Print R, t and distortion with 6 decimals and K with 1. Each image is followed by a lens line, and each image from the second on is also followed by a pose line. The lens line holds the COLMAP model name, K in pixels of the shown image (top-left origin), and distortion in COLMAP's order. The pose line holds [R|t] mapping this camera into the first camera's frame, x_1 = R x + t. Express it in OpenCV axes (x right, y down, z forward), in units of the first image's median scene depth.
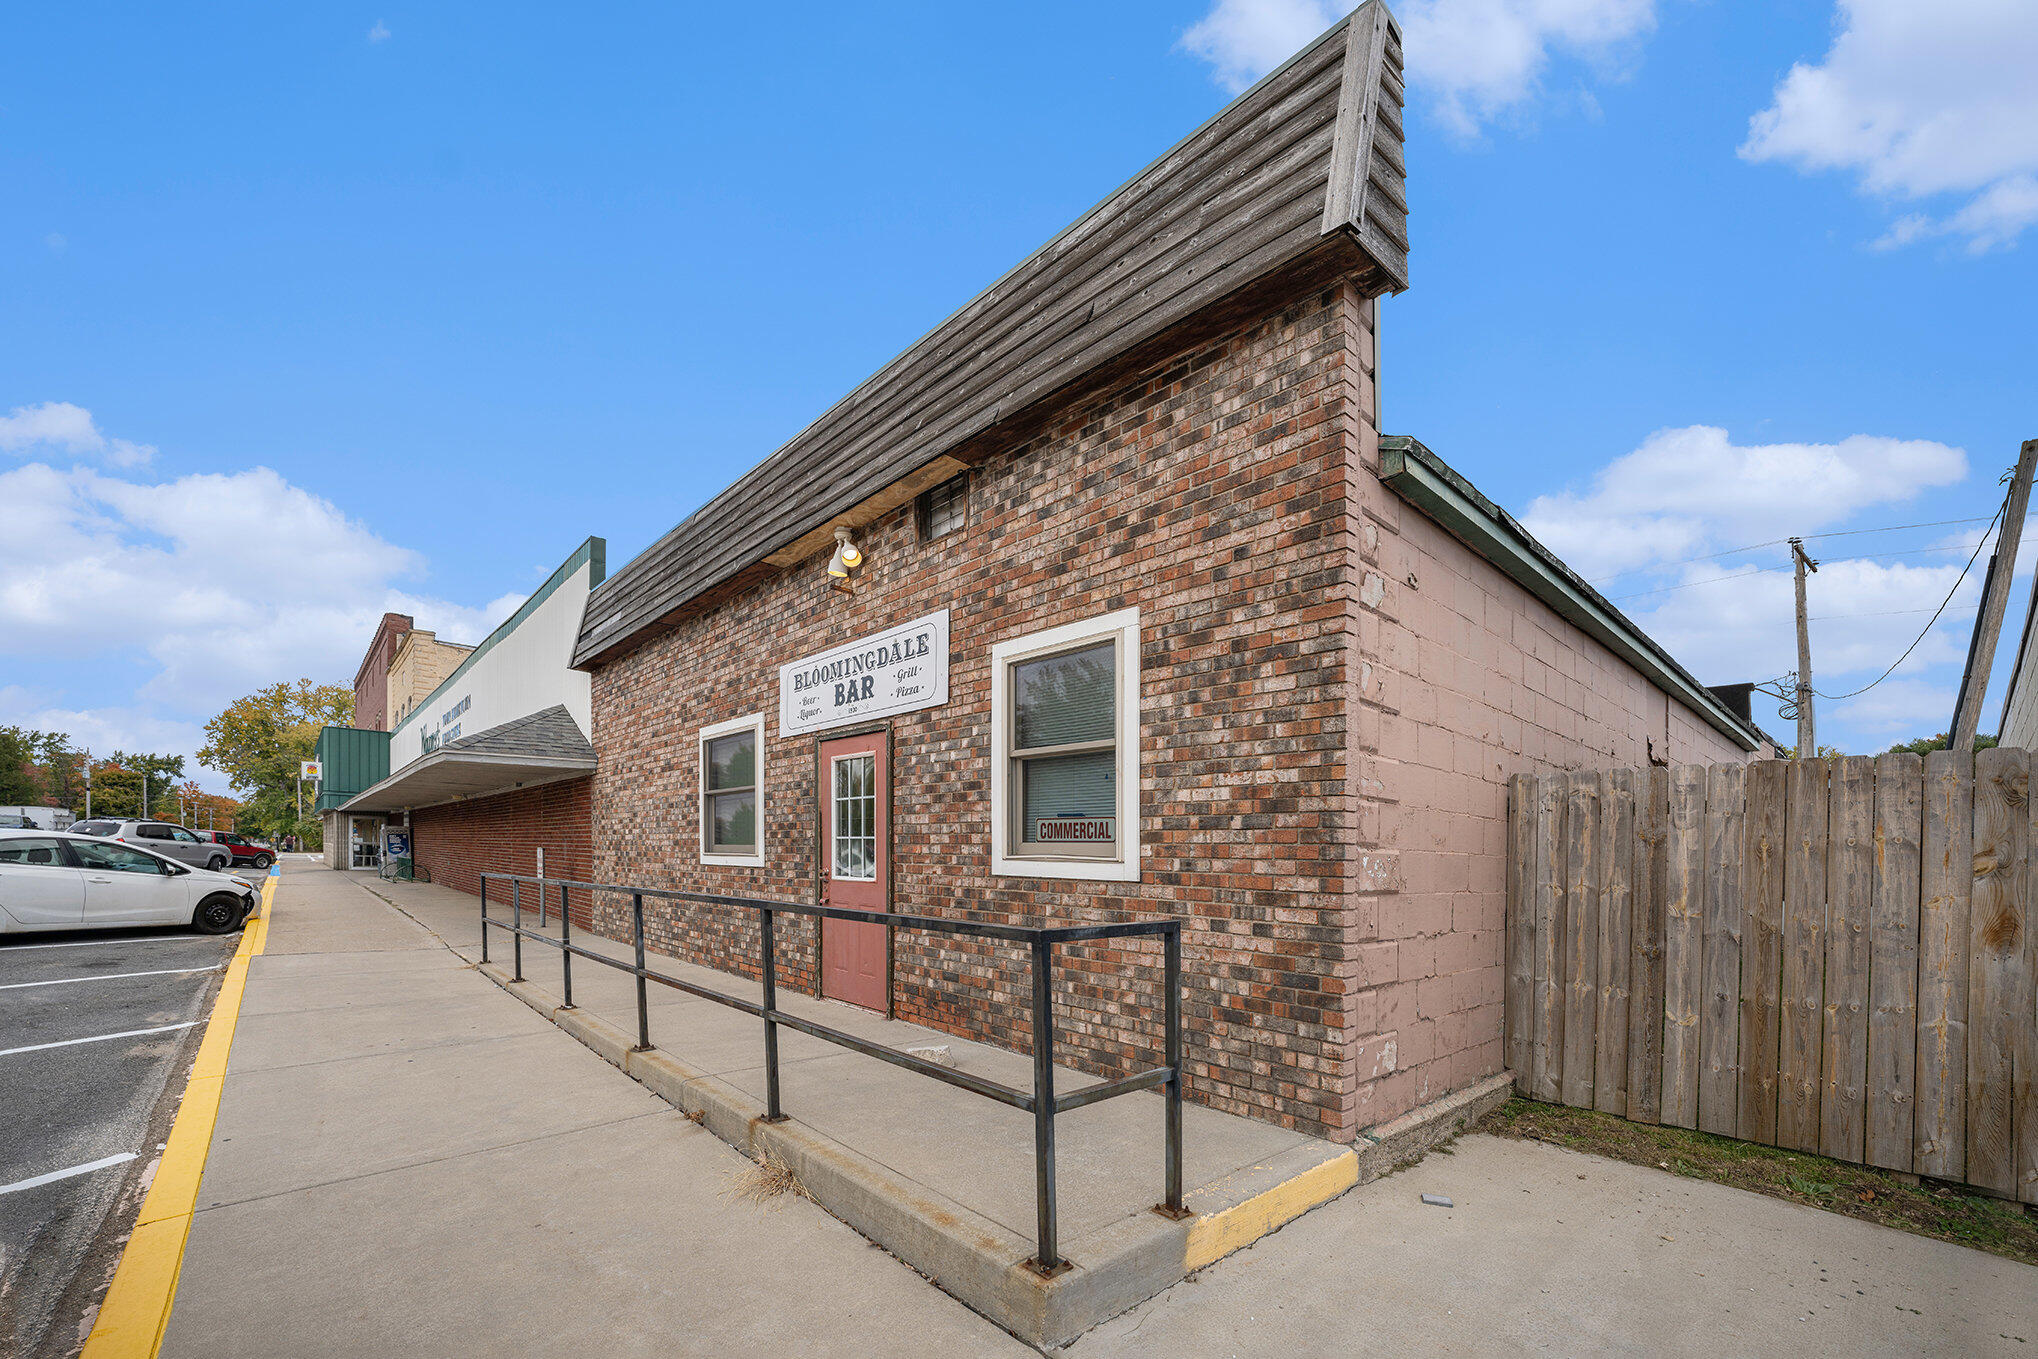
lens RADIAL K [[848.1, 0, 1019.0], [0, 848.1, 679.5], [0, 0, 1]] dist [-0.023374, 0.000489]
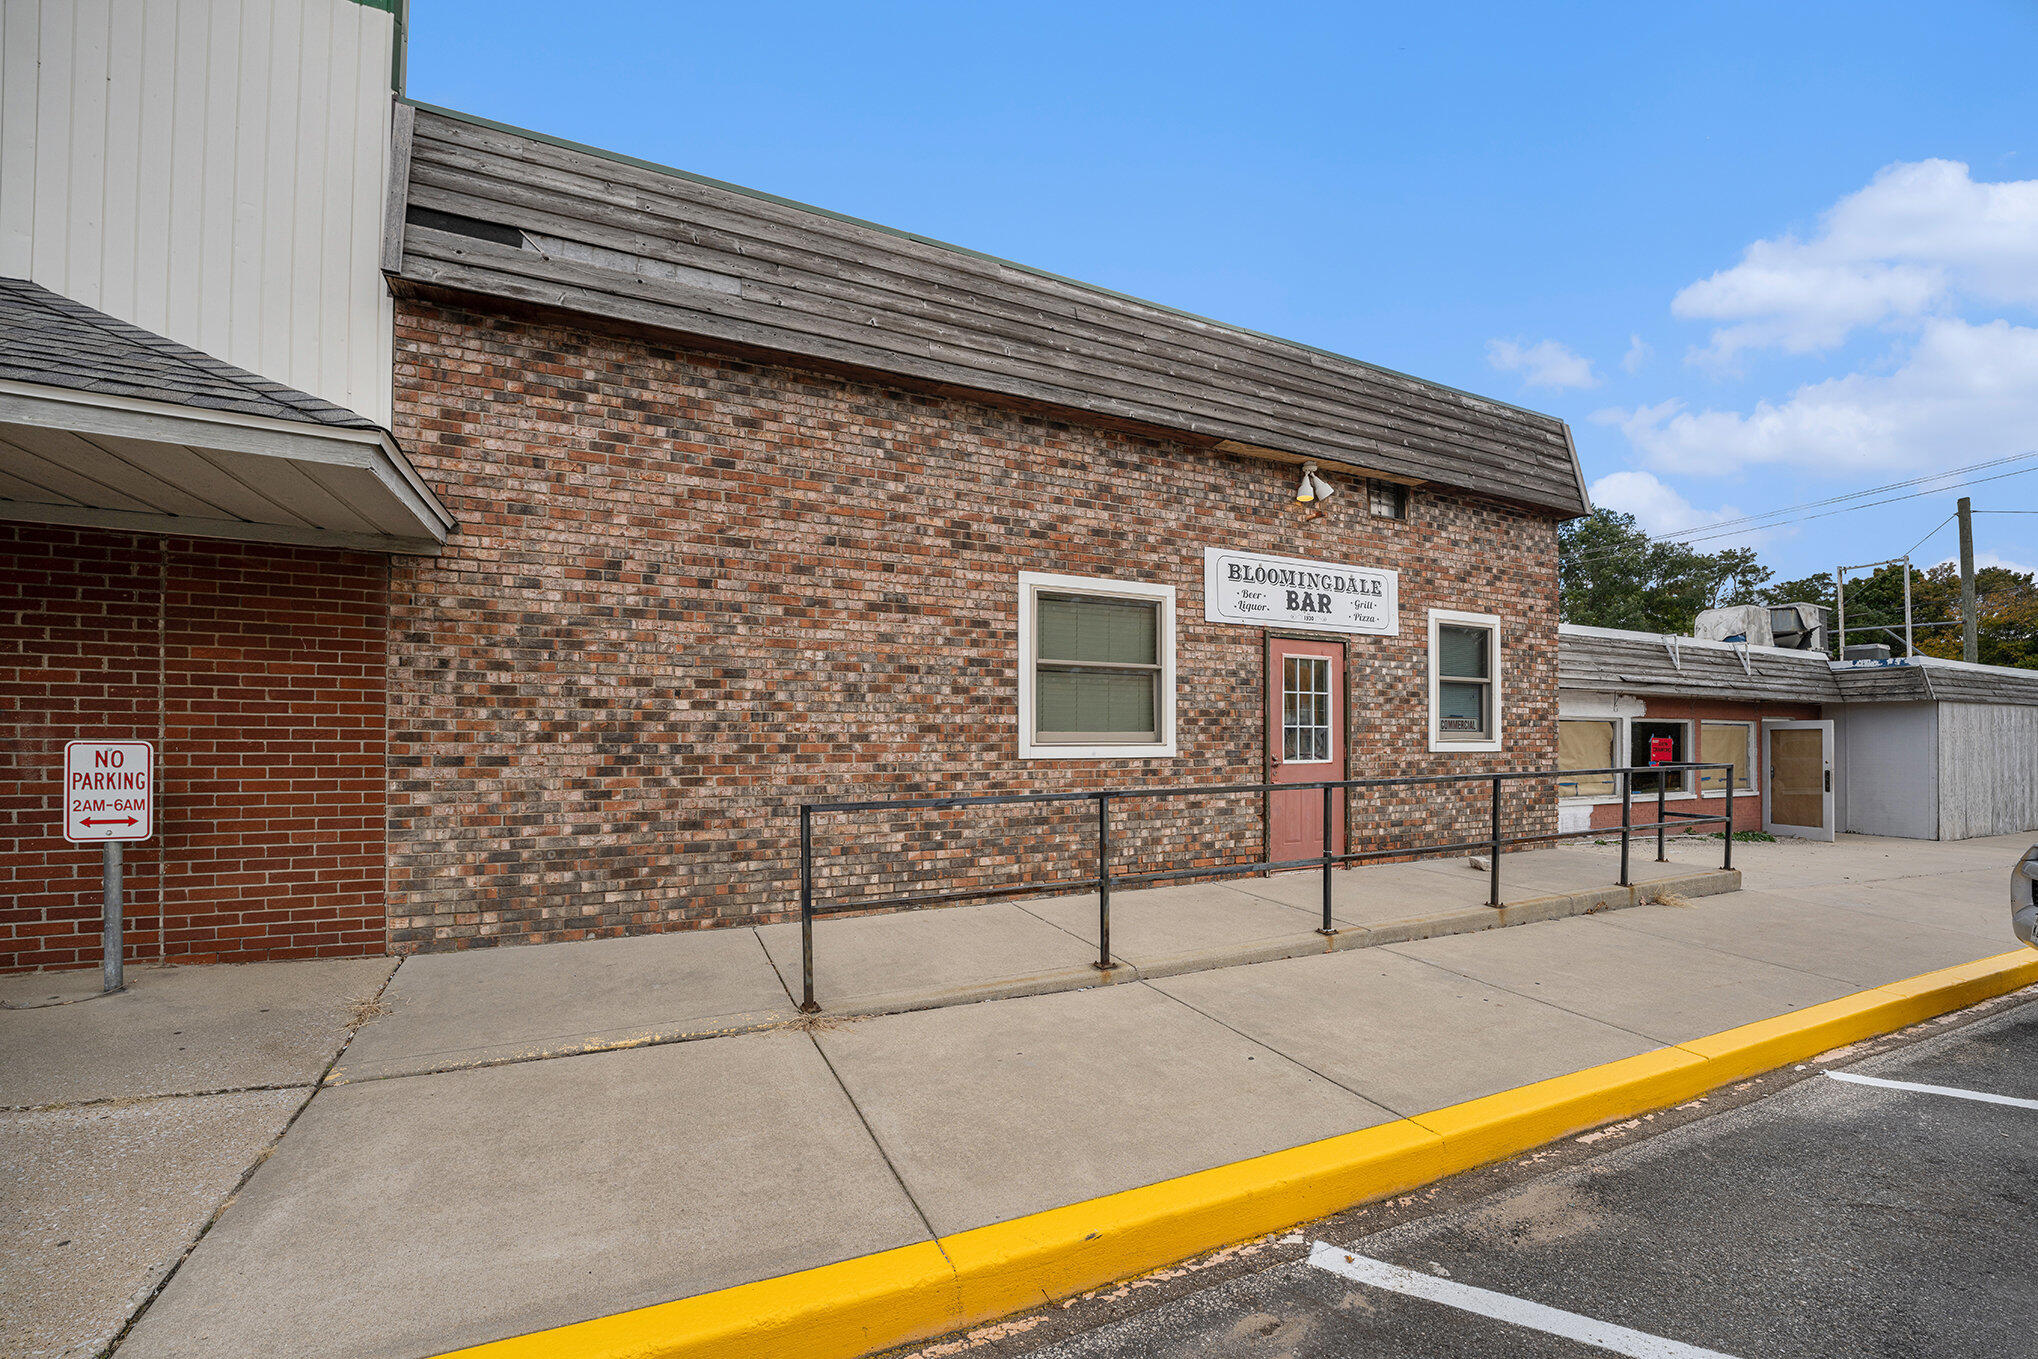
lens RADIAL K [[848.1, 0, 1019.0], [0, 848.1, 679.5], [0, 0, 1]] dist [-0.023374, 0.000489]
pose [[0.243505, 0.140368, 0.959688, -1.568766], [-0.138670, 0.984345, -0.108789, 0.337994], [-0.959935, -0.106589, 0.259158, 1.207326]]
